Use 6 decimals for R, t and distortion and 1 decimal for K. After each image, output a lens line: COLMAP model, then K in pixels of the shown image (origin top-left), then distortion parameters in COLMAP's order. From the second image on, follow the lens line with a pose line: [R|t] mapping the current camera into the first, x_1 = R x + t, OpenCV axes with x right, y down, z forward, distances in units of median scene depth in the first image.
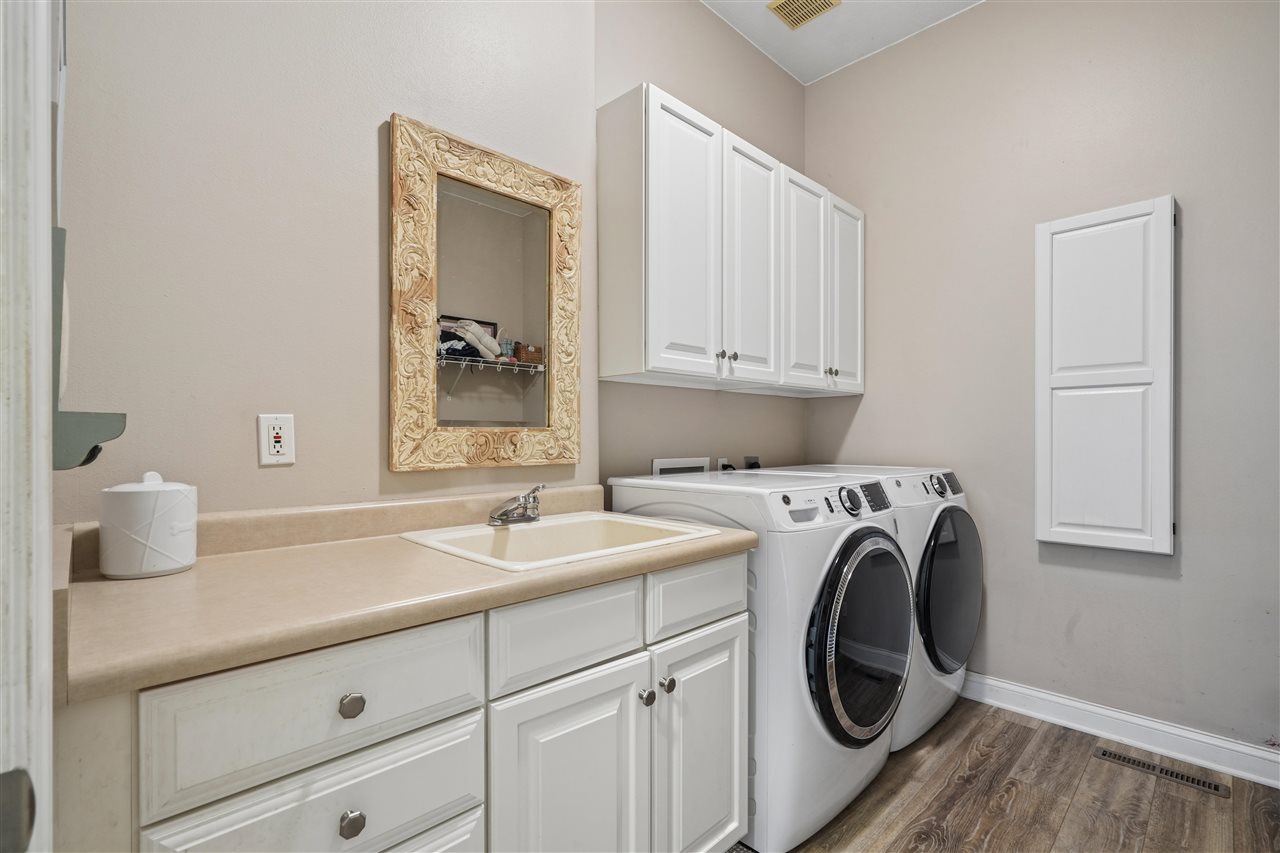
lens RADIAL K [[579.2, 0, 634.9], [0, 579.2, 433.4], [0, 0, 1]] dist [-0.005105, 0.000794]
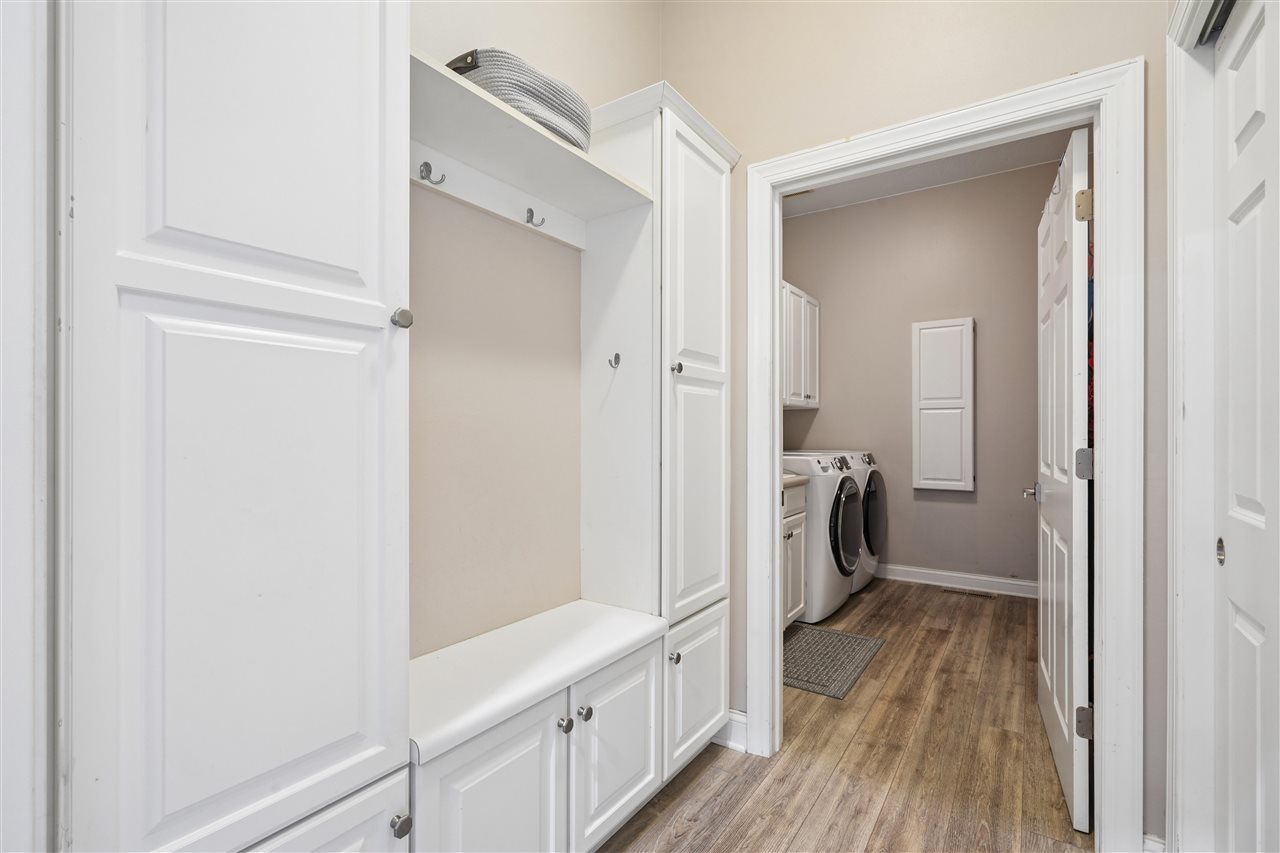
lens RADIAL K [[579.2, 0, 640.6], [0, 579.2, 425.3], [0, 0, 1]] dist [-0.005105, 0.000794]
pose [[0.979129, 0.004337, 0.203194, -0.643892], [-0.002217, 0.999941, -0.010659, -0.000171], [-0.203228, 0.009986, 0.979080, -0.773090]]
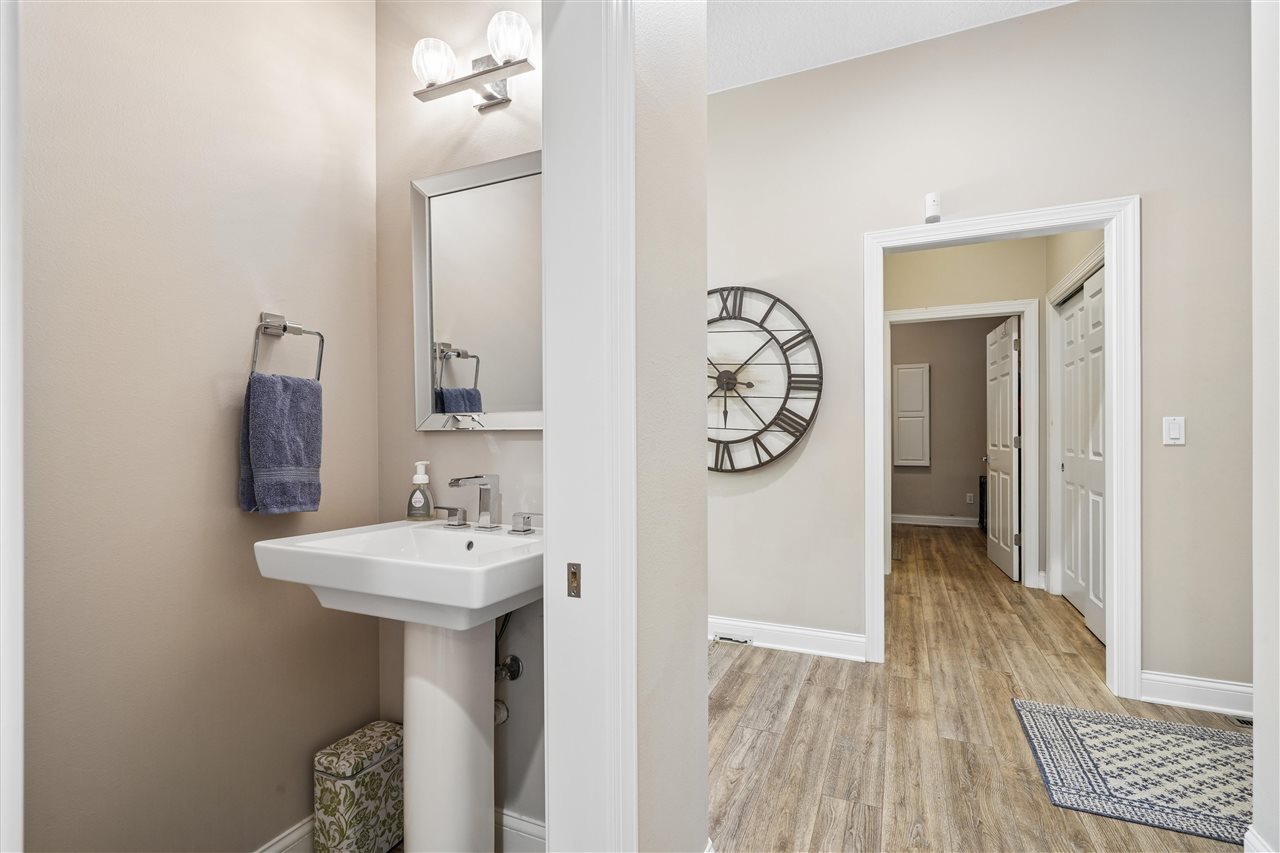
lens RADIAL K [[579.2, 0, 651.6], [0, 579.2, 428.7], [0, 0, 1]] dist [-0.005105, 0.000794]
pose [[0.922902, -0.000433, 0.385034, -1.932281], [0.003557, 0.999966, -0.007402, 0.003320], [-0.385018, 0.008201, 0.922873, -1.555012]]
